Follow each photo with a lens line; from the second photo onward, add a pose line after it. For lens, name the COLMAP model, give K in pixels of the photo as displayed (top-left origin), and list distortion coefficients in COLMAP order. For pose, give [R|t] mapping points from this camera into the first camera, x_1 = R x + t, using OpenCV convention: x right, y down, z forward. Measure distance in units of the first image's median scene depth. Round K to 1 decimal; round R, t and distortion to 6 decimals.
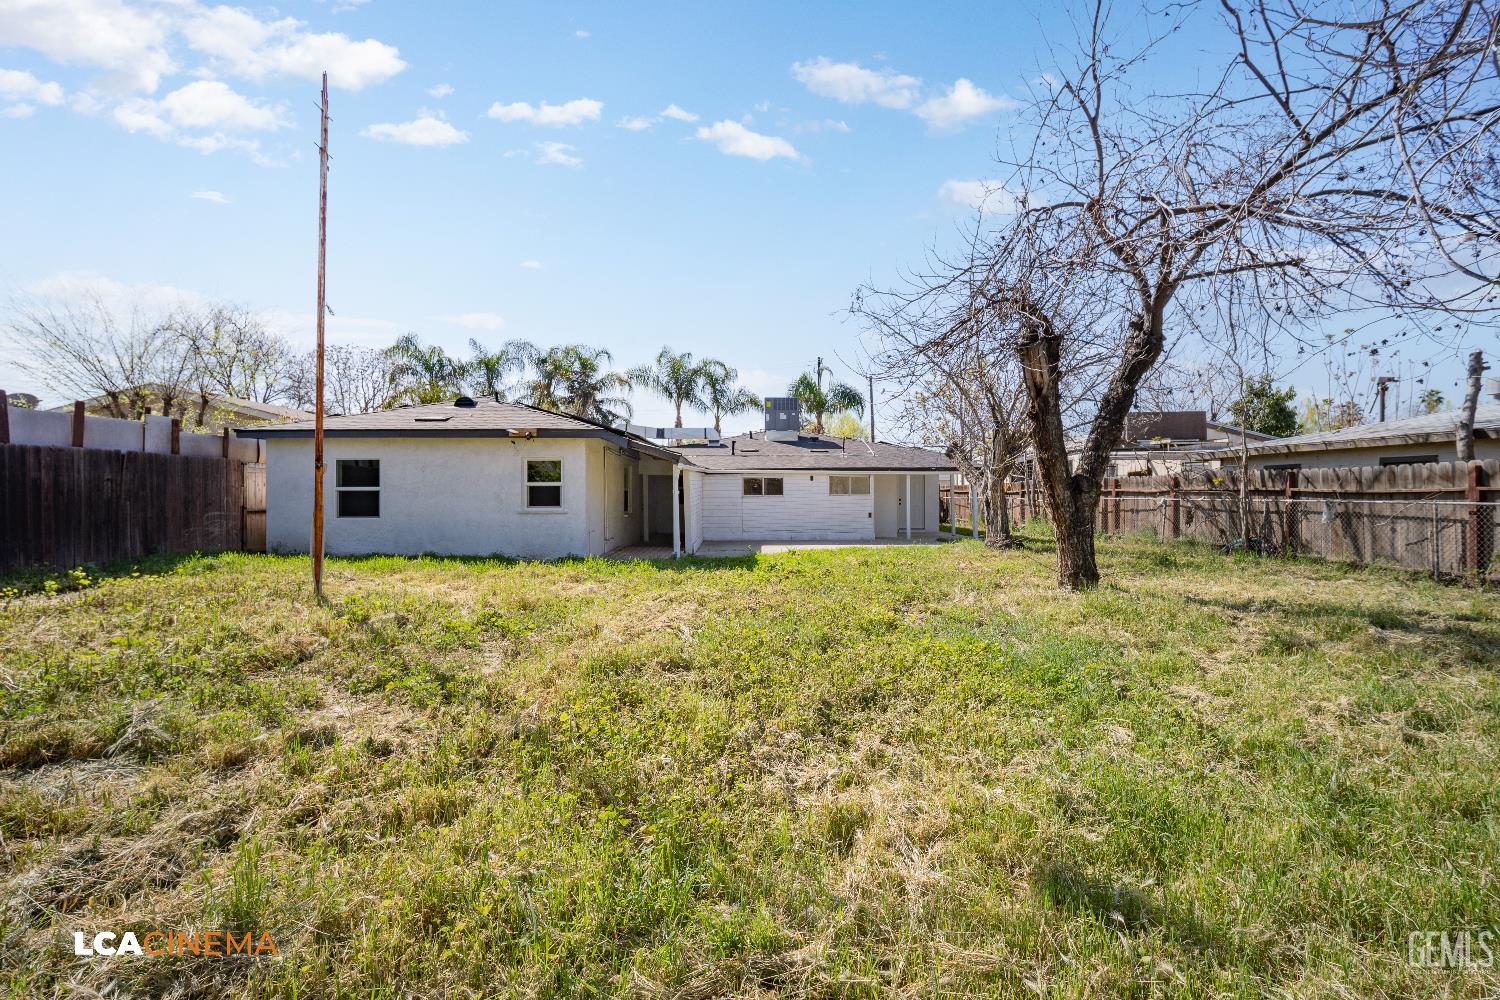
lens RADIAL K [[647.6, 0, 750.0], [0, 647.6, 500.0], [0, 0, 1]] dist [-0.016791, 0.000016]
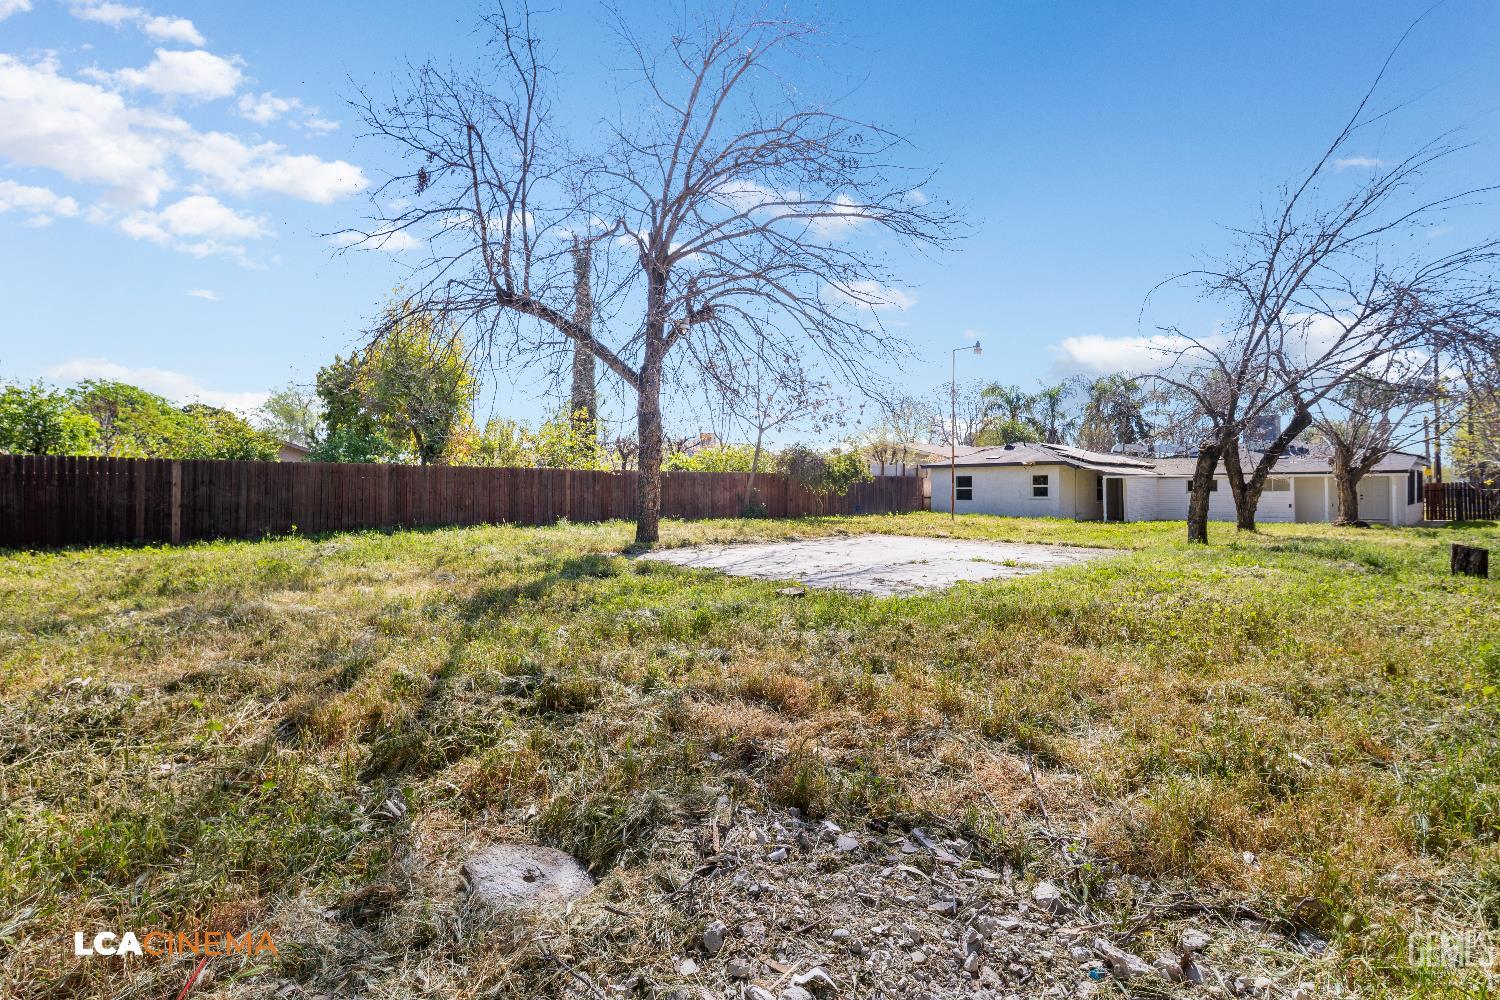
lens RADIAL K [[647.6, 0, 750.0], [0, 647.6, 500.0], [0, 0, 1]] dist [-0.016791, 0.000016]
pose [[0.646172, 0.015341, -0.763038, 0.488085], [-0.007312, 0.999877, 0.013911, -0.000629], [0.763157, -0.003410, 0.646204, -0.795127]]
